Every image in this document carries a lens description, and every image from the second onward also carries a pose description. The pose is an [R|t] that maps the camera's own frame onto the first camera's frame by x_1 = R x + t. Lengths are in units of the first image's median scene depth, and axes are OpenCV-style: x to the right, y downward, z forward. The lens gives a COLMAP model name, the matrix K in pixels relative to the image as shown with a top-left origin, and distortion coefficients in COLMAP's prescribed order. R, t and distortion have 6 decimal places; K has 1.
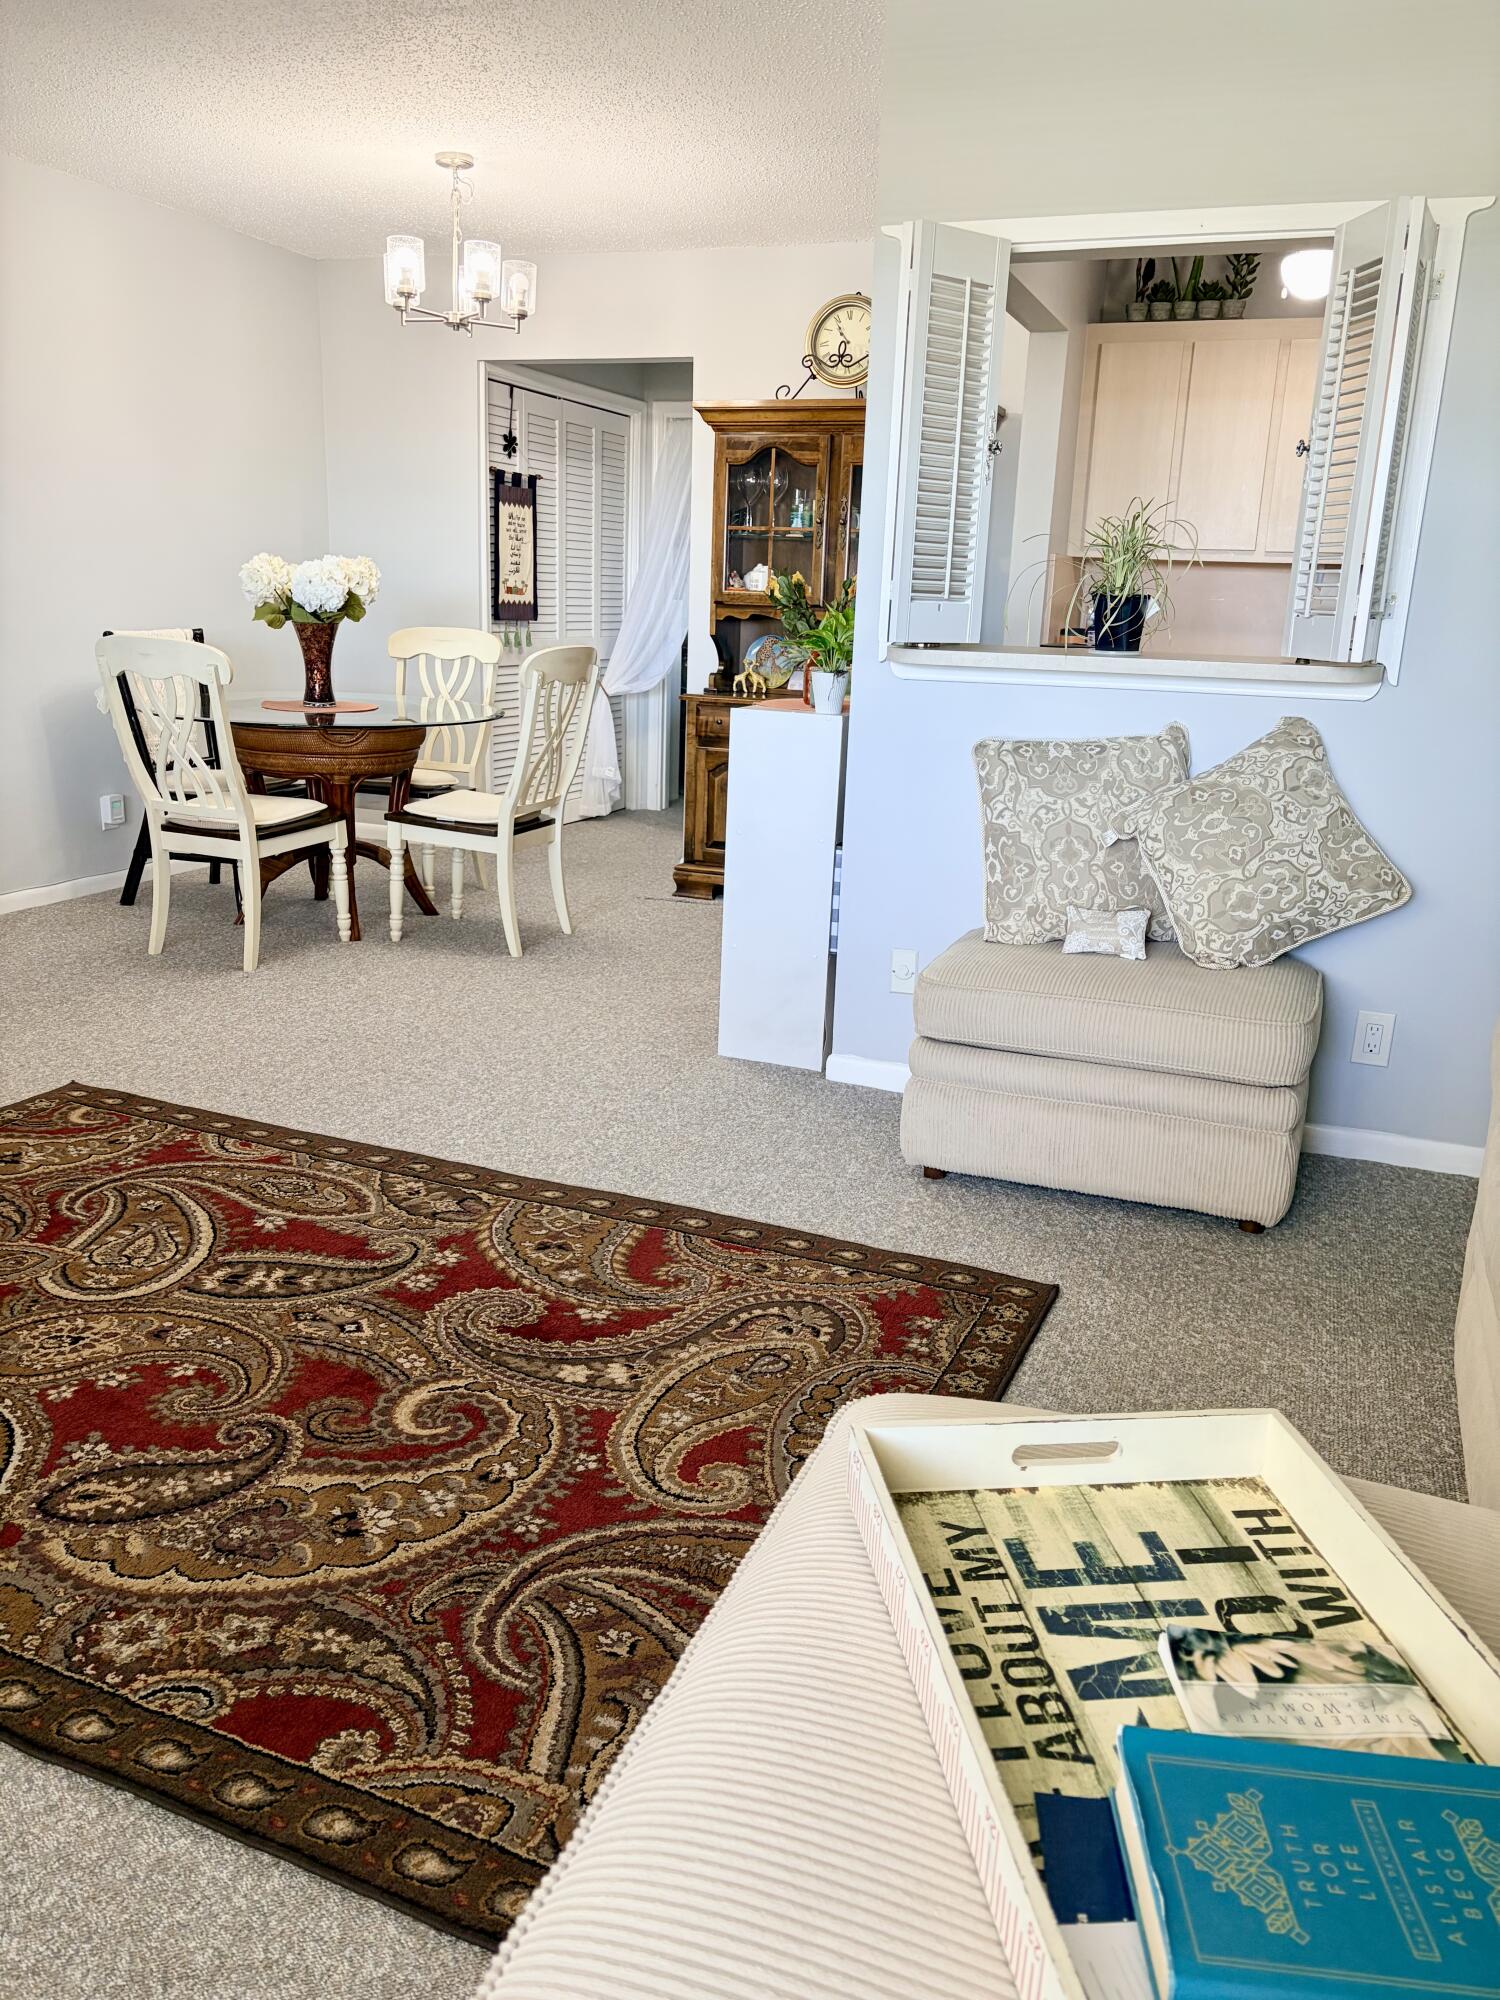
lens RADIAL K [[1503.2, 0, 755.1], [0, 1503.2, 964.0], [0, 0, 1]] dist [-0.001301, 0.047286]
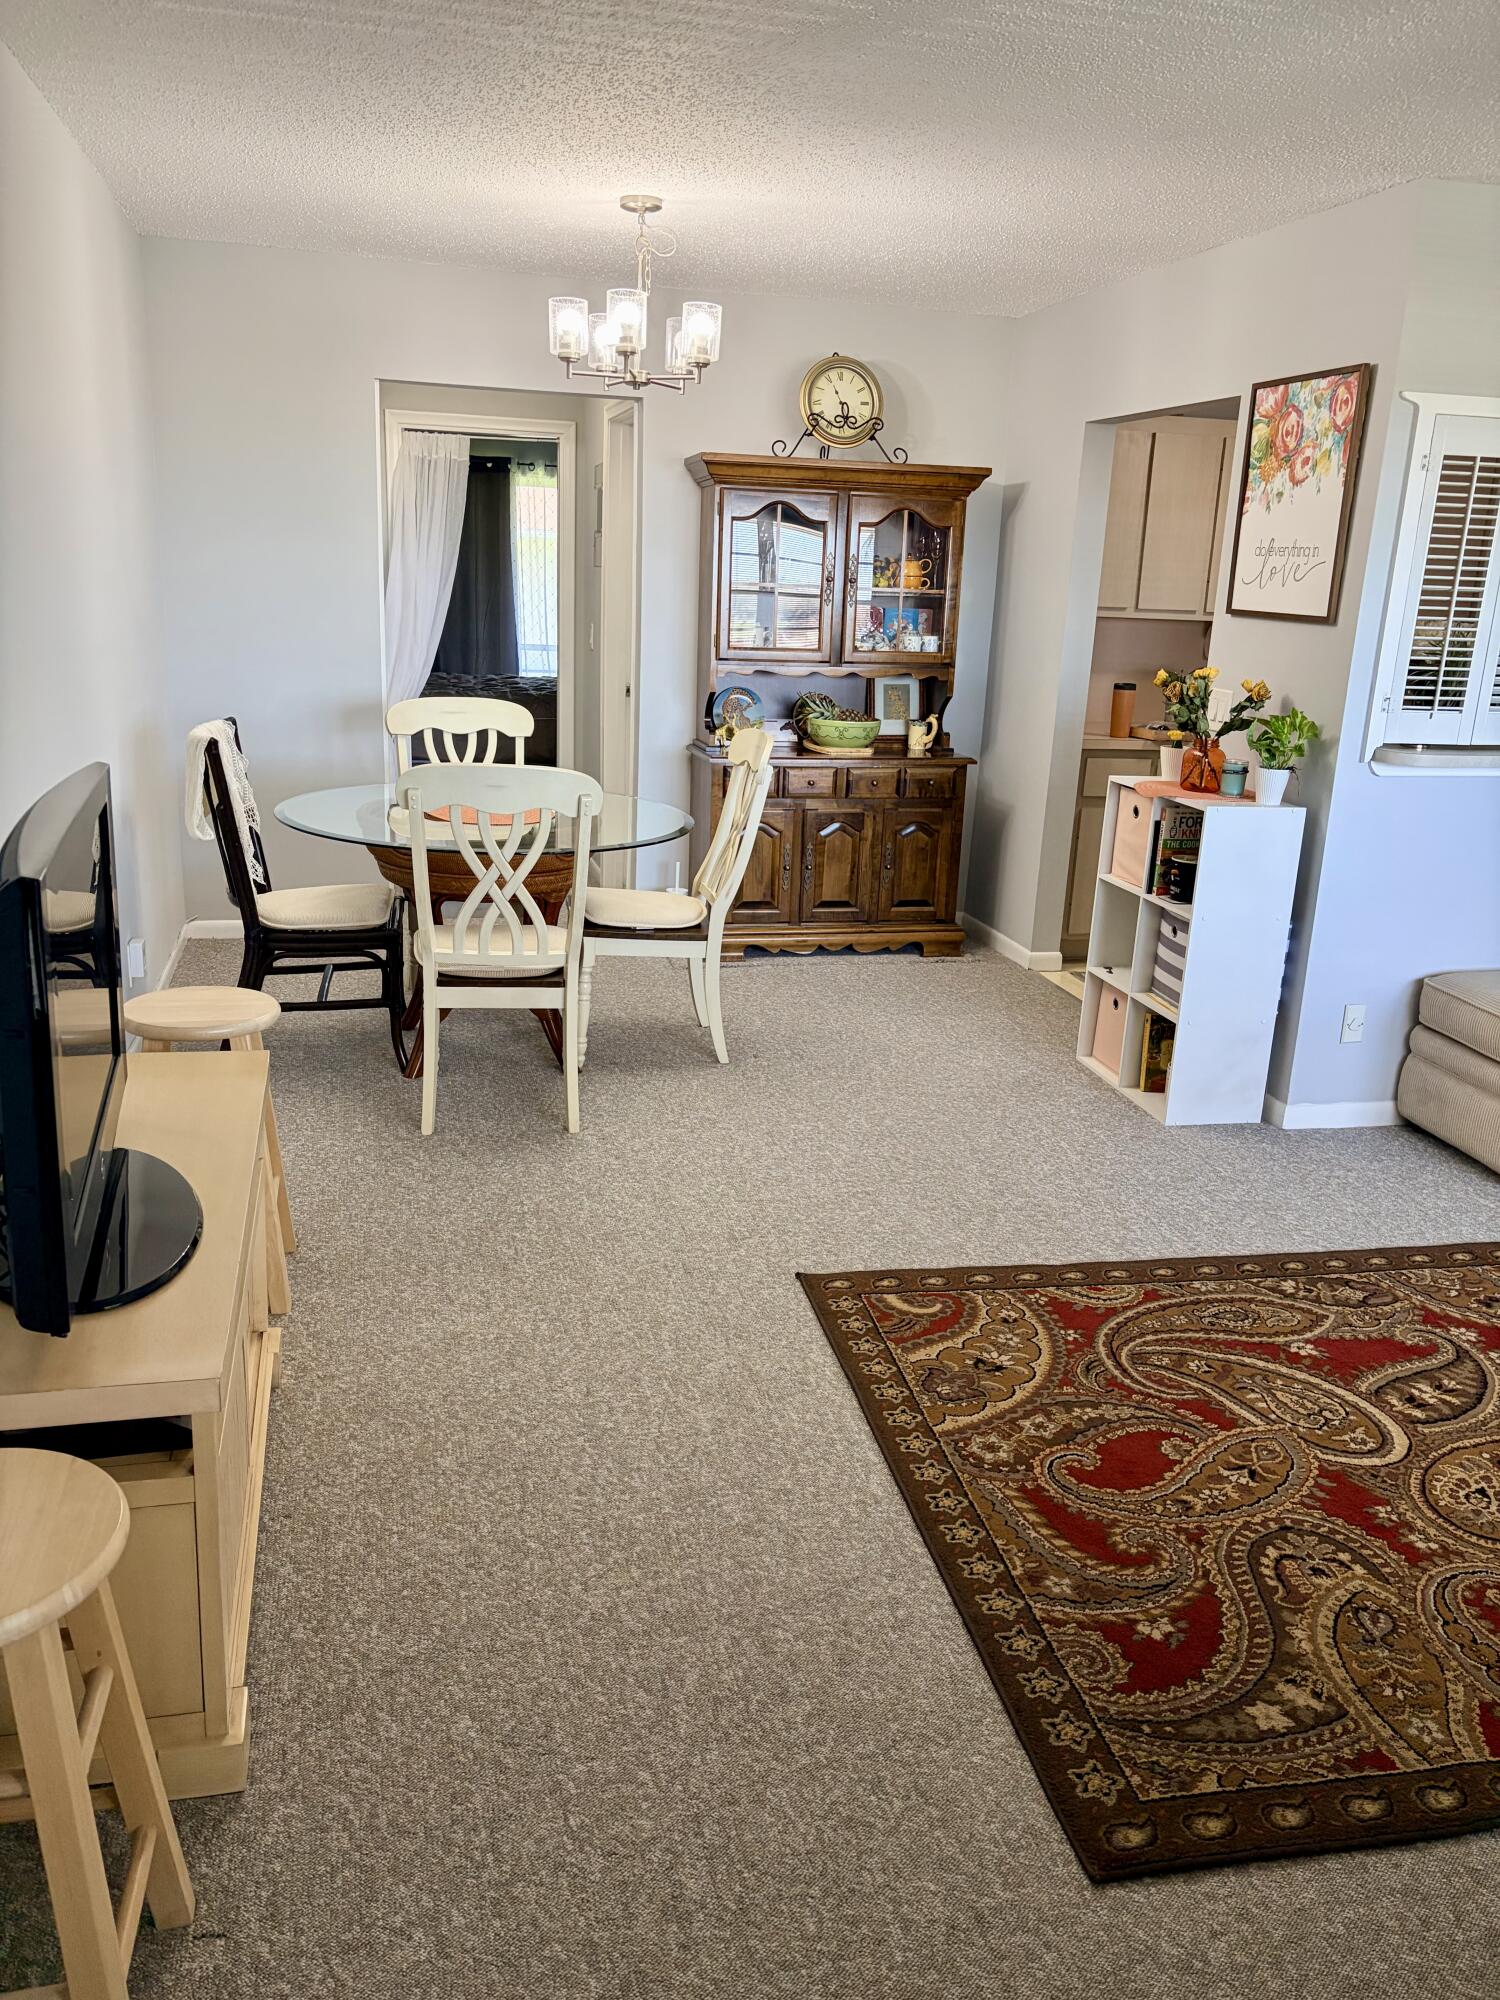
lens RADIAL K [[1484.3, 0, 756.9], [0, 1484.3, 1008.7], [0, 0, 1]] dist [-0.001477, -0.003154]
pose [[0.837888, -0.158795, 0.522234, -1.047339], [0.126169, 0.987182, 0.097743, -0.196729], [-0.531061, -0.016008, 0.847182, 0.290072]]
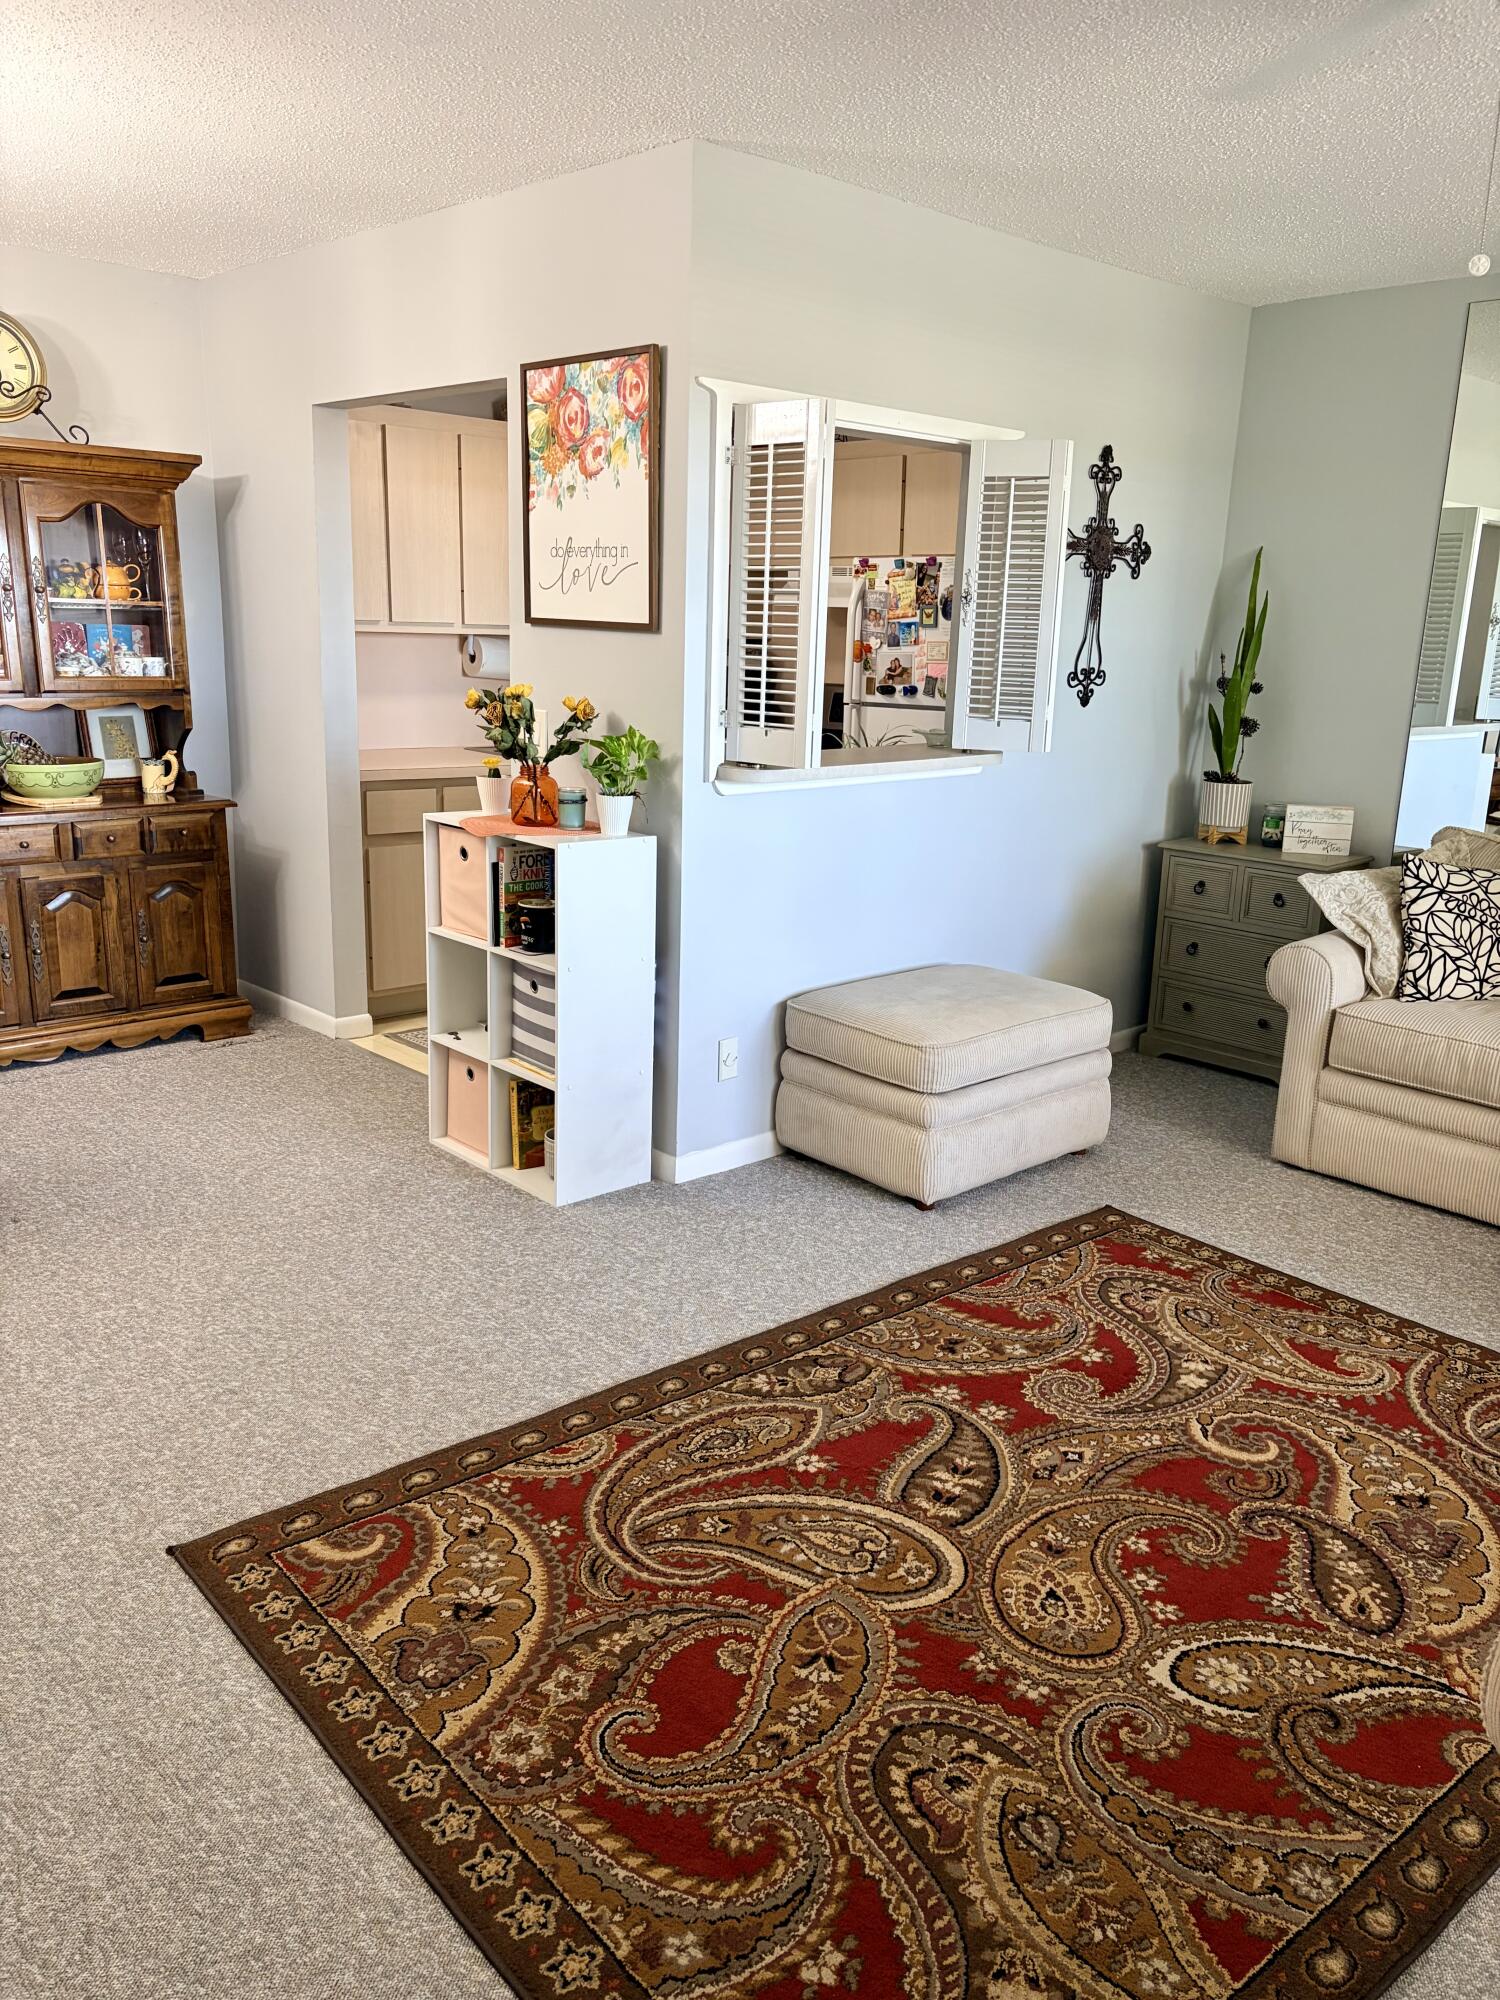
lens RADIAL K [[1492.1, 0, 749.2], [0, 1492.1, 1011.3], [0, 0, 1]] dist [0.028635, -0.007640]
pose [[0.457171, -0.248890, 0.853843, -0.953809], [0.205726, 0.963601, 0.170732, -0.234643], [-0.865258, 0.097603, 0.491734, 0.502452]]
